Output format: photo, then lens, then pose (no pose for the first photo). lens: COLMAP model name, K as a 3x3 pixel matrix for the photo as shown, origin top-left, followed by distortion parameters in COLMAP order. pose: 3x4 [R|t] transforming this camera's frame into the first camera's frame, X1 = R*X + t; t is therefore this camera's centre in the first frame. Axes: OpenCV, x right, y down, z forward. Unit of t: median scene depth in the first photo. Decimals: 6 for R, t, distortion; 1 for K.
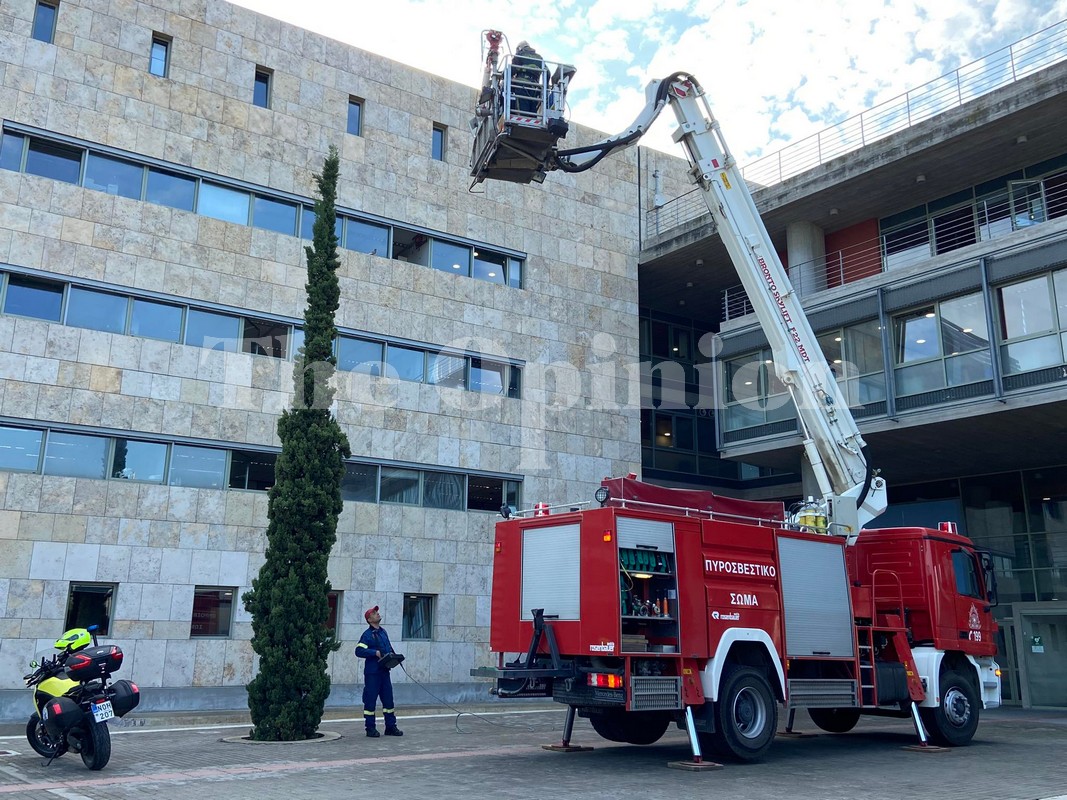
lens RADIAL K [[982.7, 0, 530.4], [0, 982.7, 379.6], [0, 0, 1]] dist [0.139602, -0.182743]
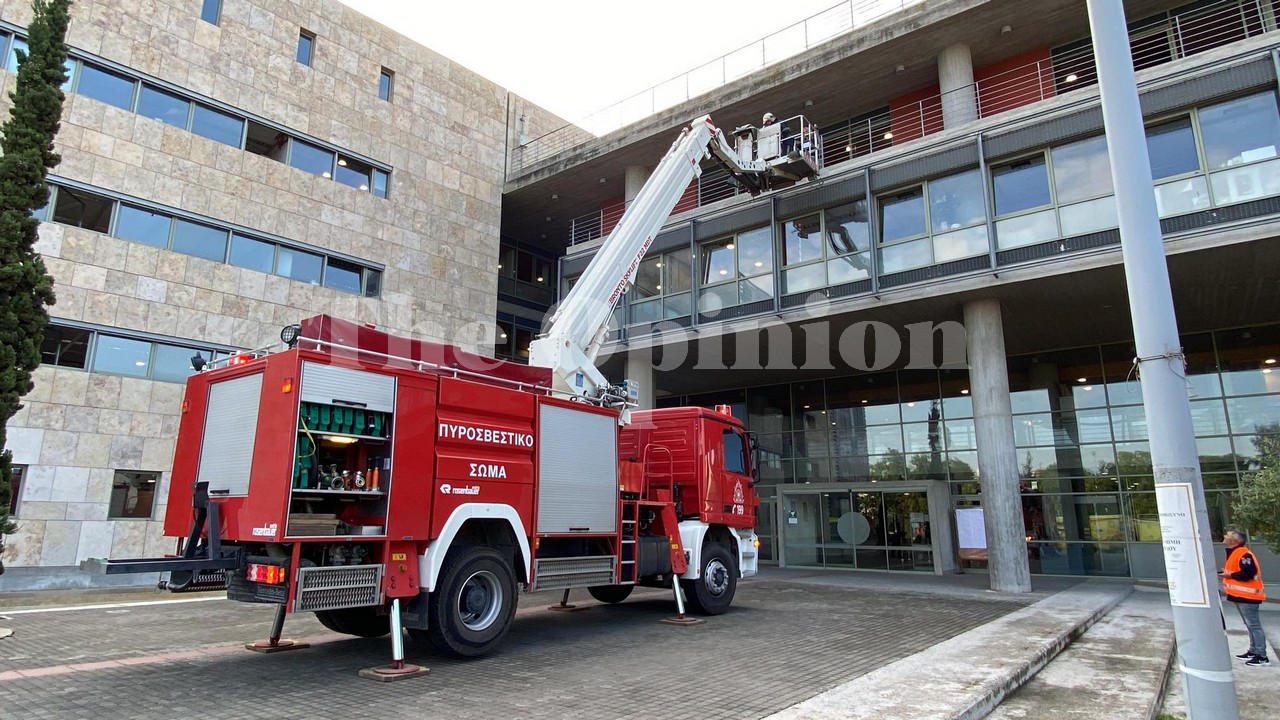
lens RADIAL K [[701.9, 0, 640.0], [0, 701.9, 360.0], [0, 0, 1]] dist [0.087332, -0.077680]
pose [[0.970690, 0.049126, 0.235261, 0.100606], [-0.057986, 0.997840, 0.030884, 0.050919], [-0.233235, -0.043620, 0.971441, 0.195290]]
